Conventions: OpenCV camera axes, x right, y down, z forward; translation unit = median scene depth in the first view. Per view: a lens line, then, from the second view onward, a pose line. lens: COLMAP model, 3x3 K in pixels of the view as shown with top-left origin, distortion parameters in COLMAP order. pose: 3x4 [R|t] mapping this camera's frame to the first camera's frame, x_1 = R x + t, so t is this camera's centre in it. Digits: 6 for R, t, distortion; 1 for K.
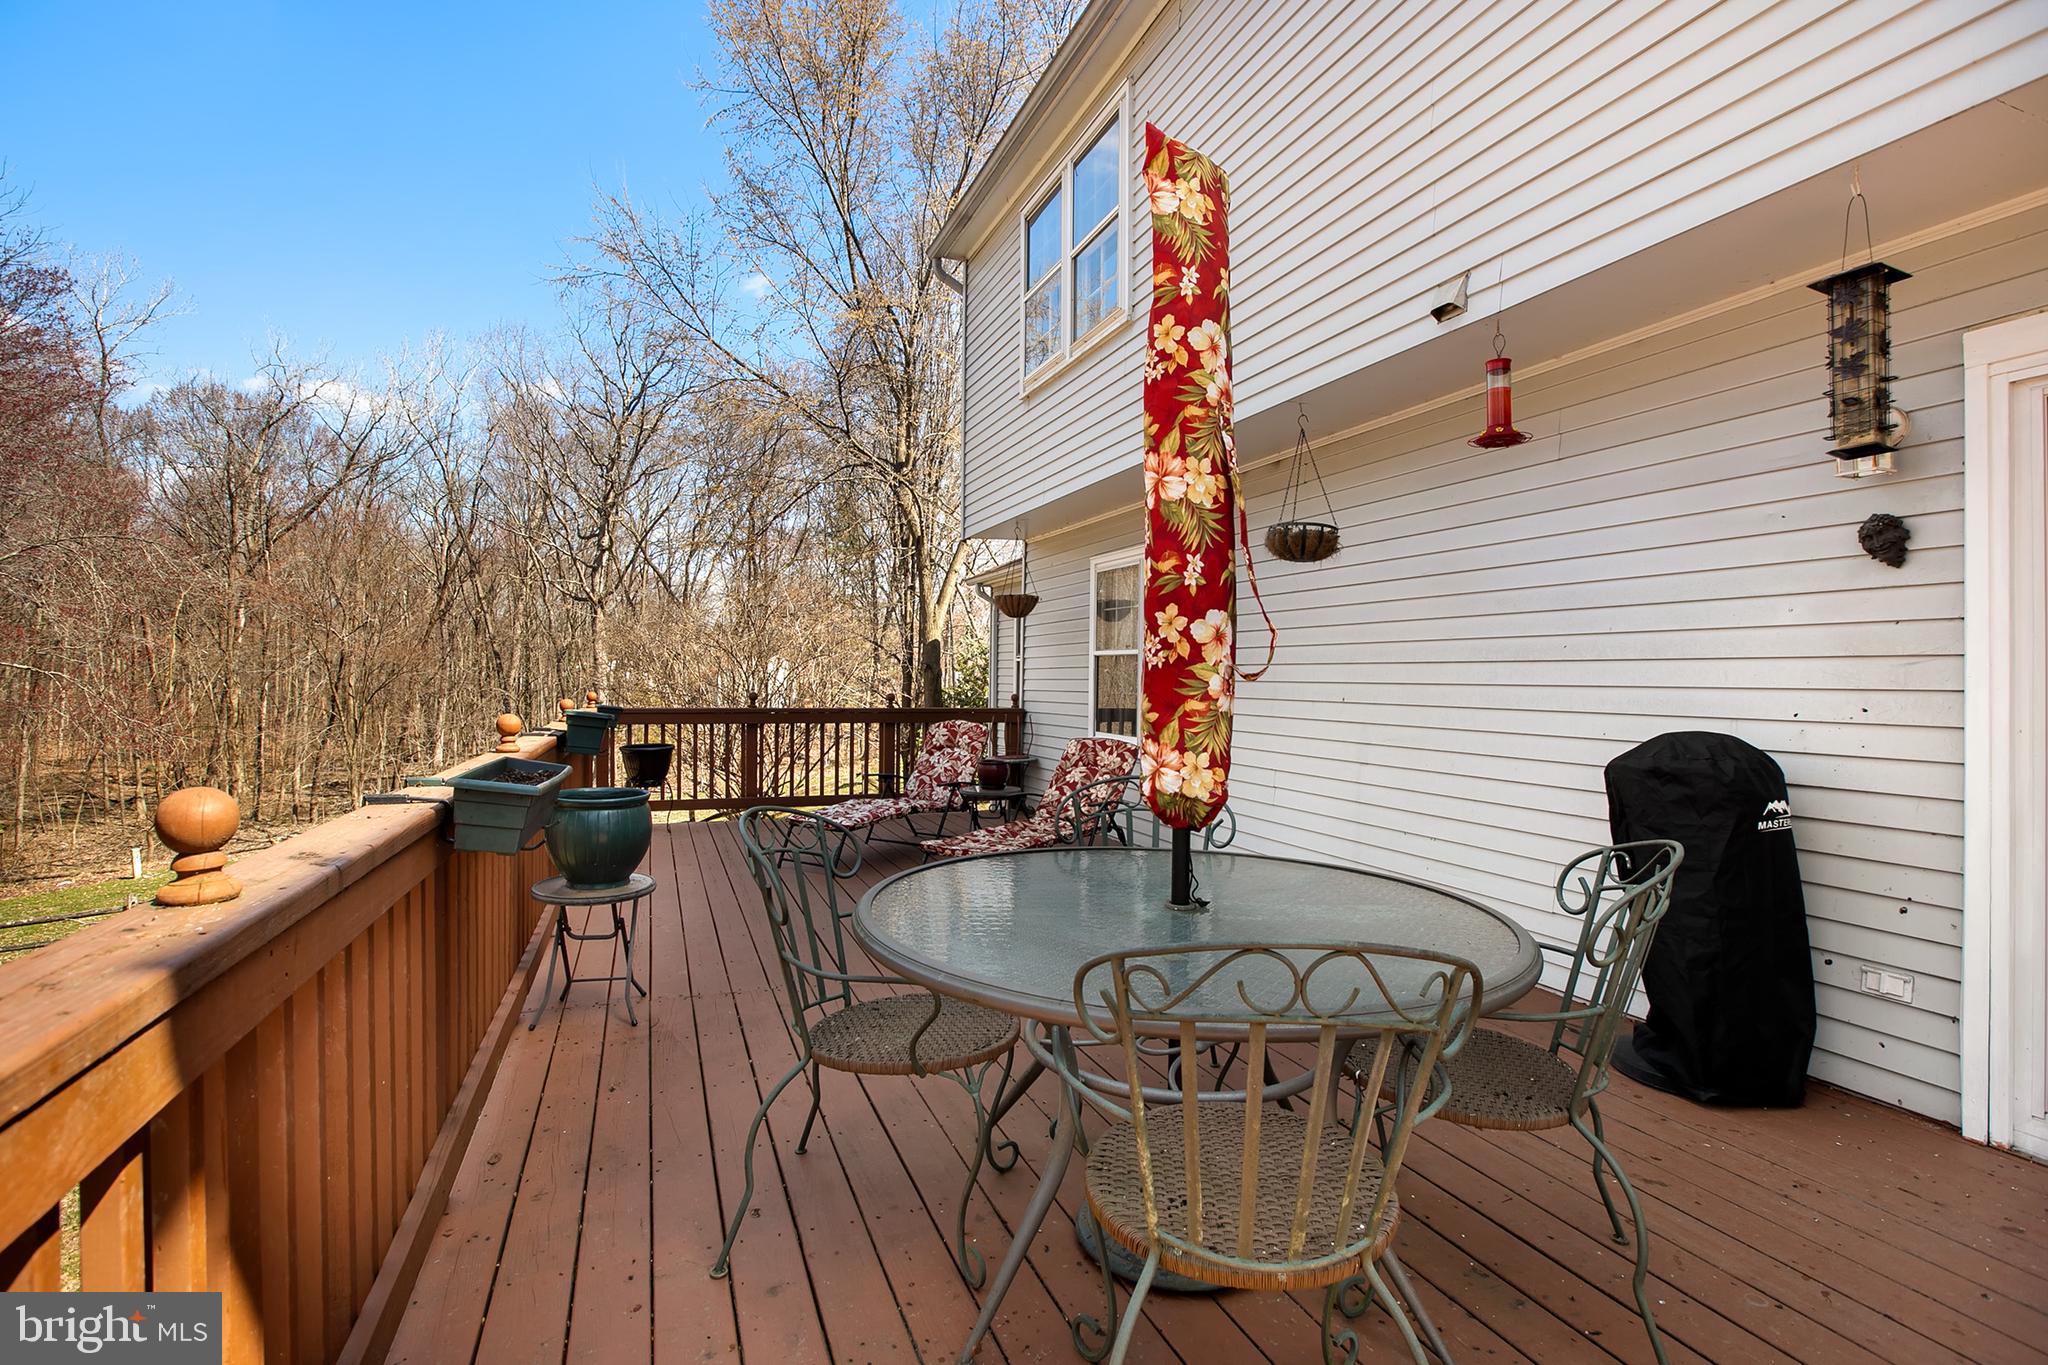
lens RADIAL K [[929.6, 0, 1024.1], [0, 929.6, 667.3], [0, 0, 1]] dist [-0.068628, 0.033183]
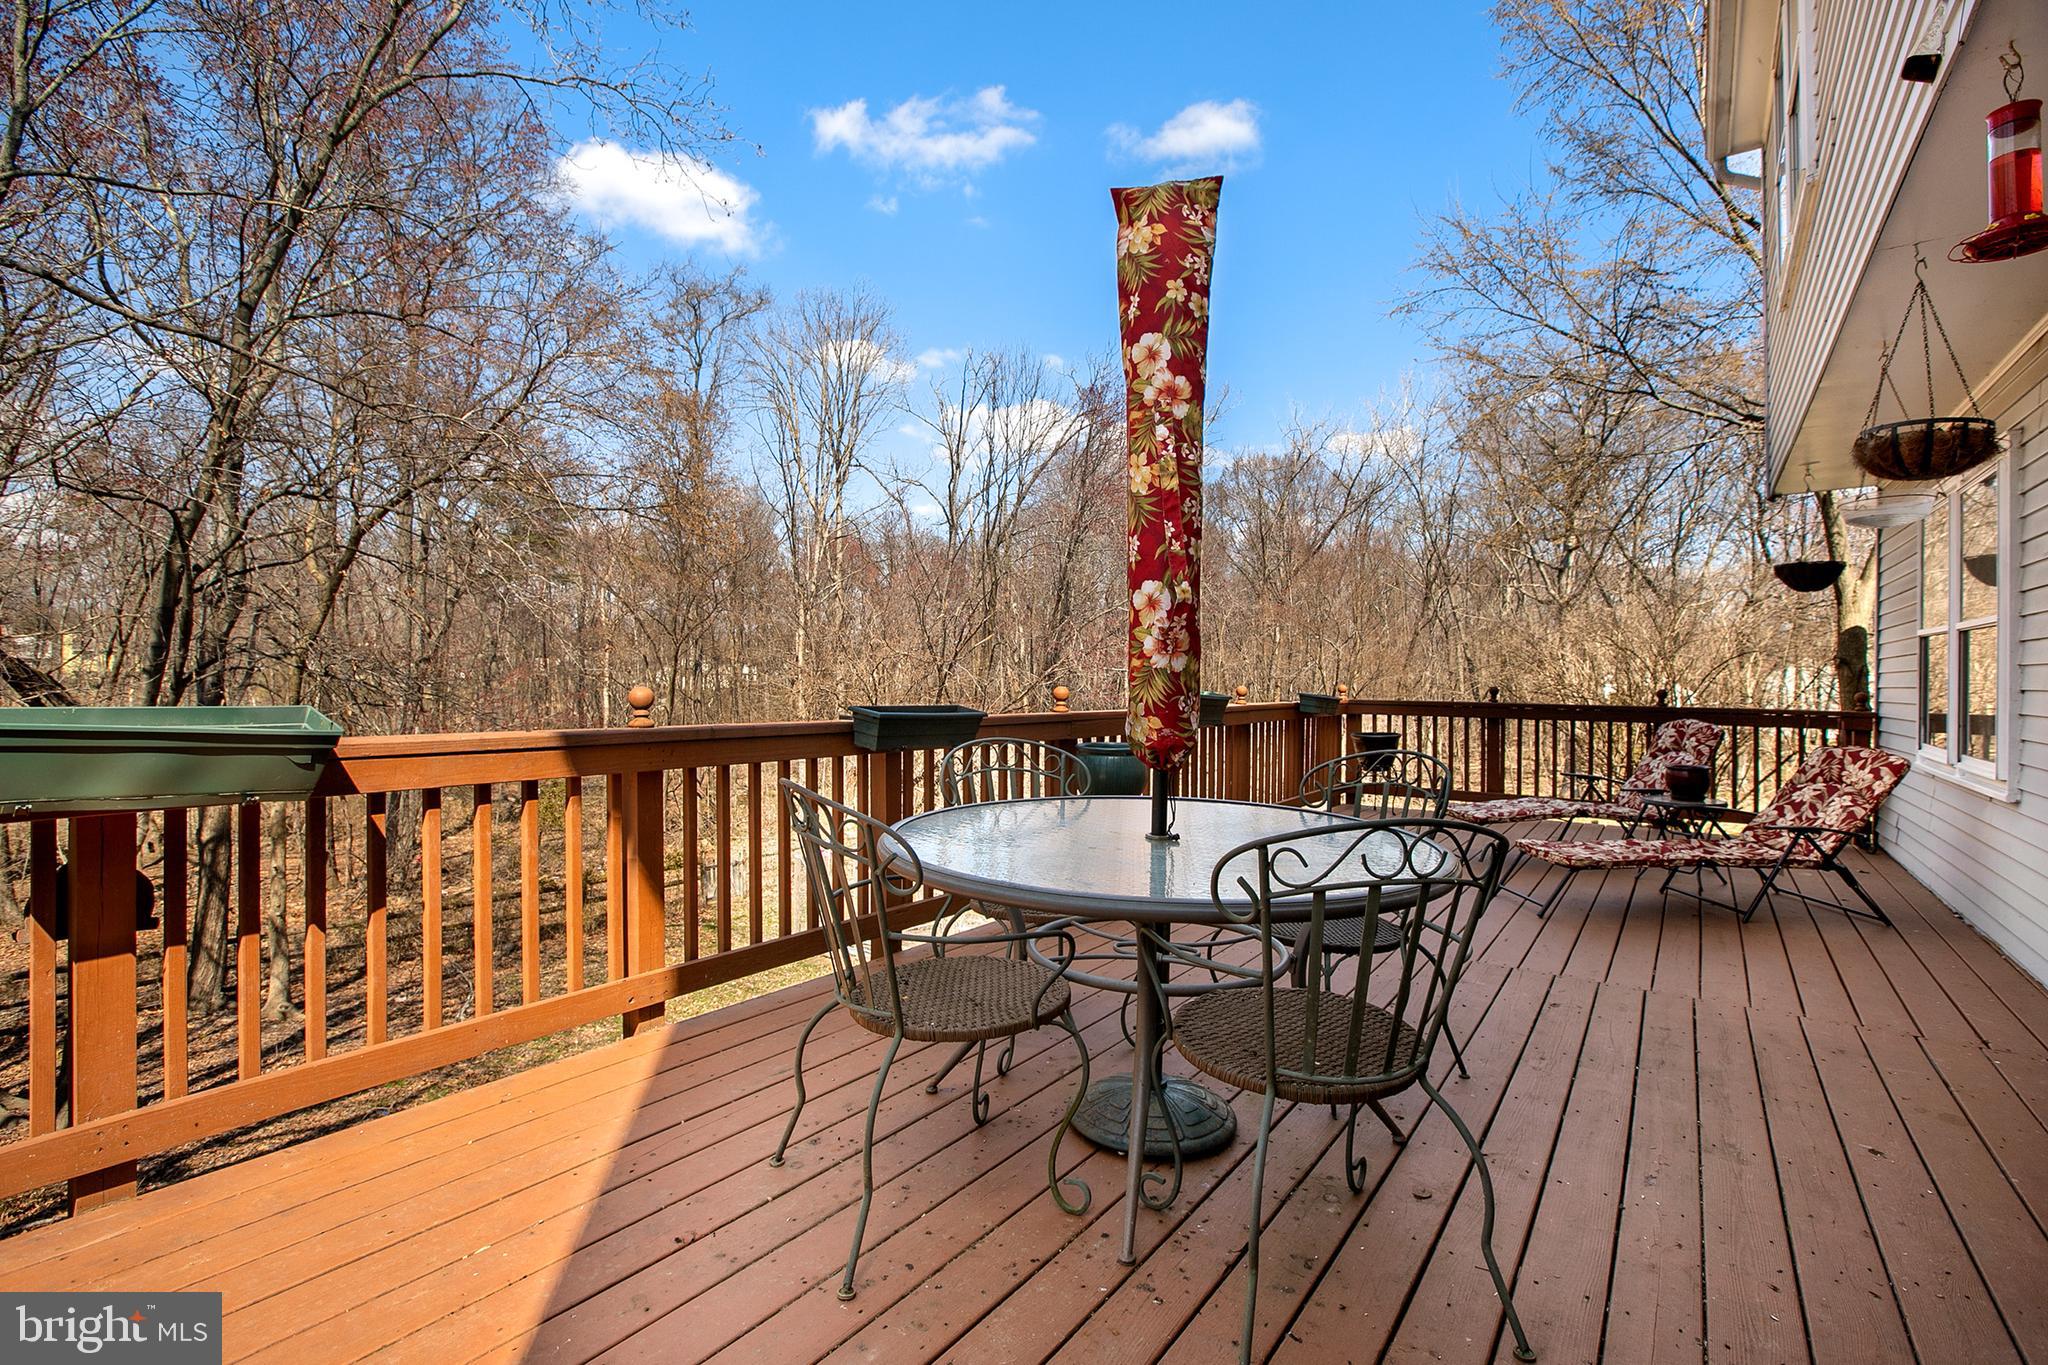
lens RADIAL K [[936.1, 0, 1025.5], [0, 936.1, 679.1], [0, 0, 1]] dist [-0.074930, 0.016188]
pose [[0.527826, -0.002167, -0.849350, 1.095930], [0.006222, 0.999980, 0.001316, 0.057939], [0.849330, -0.005979, 0.527829, 0.239166]]
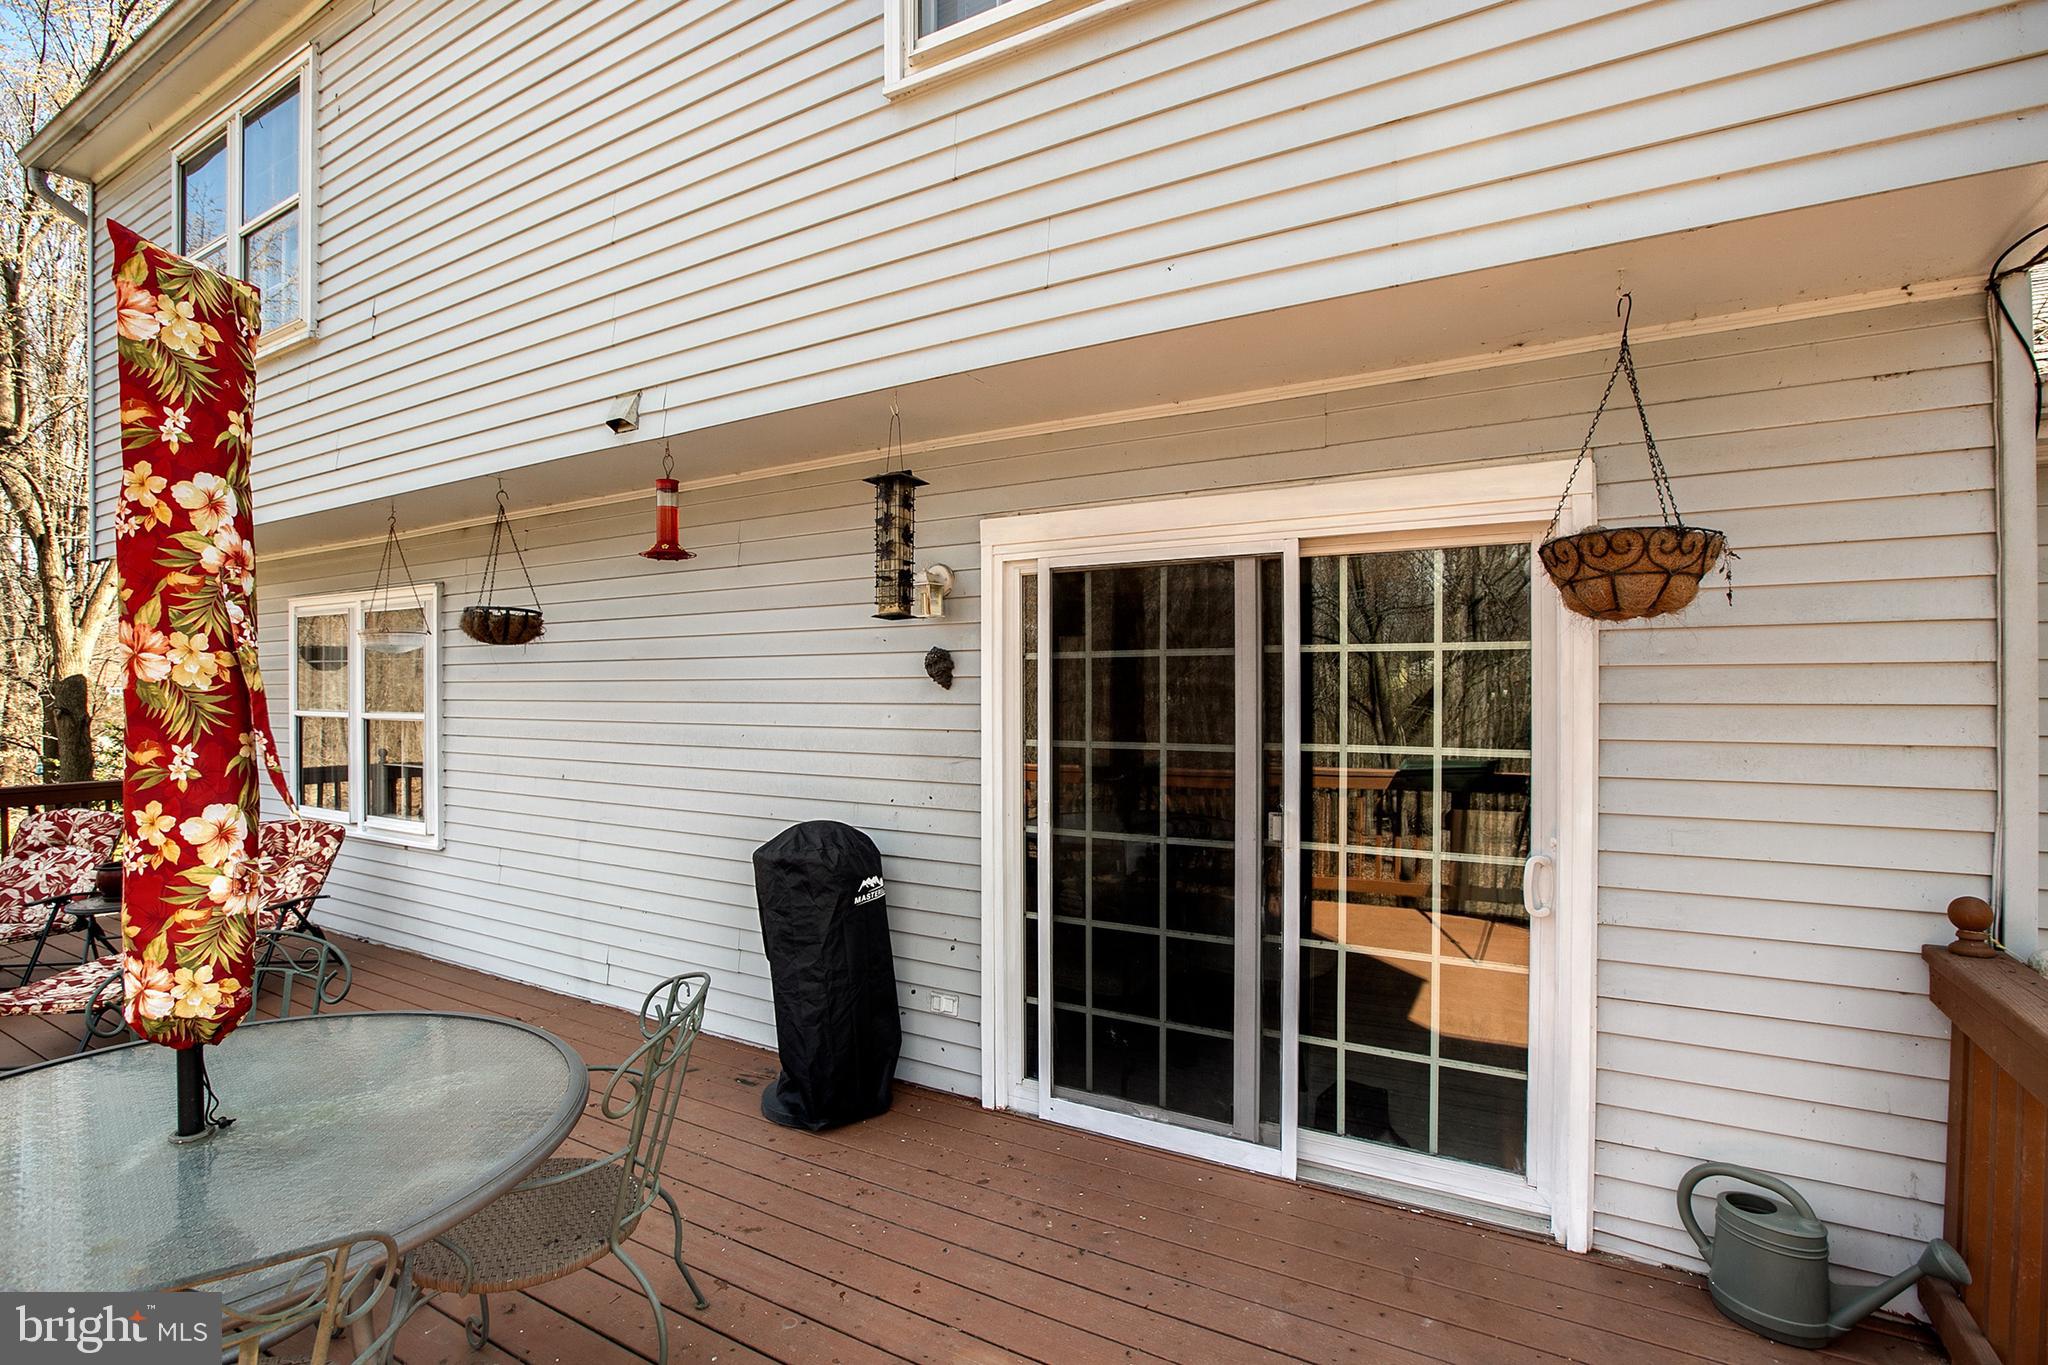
lens RADIAL K [[922.3, 0, 986.0], [0, 922.3, 696.1], [0, 0, 1]] dist [-0.045578, 0.016514]
pose [[0.788488, -0.017586, 0.614798, 0.252684], [0.004295, 0.999724, 0.023087, -0.178450], [-0.615035, -0.015563, 0.788347, -0.133720]]
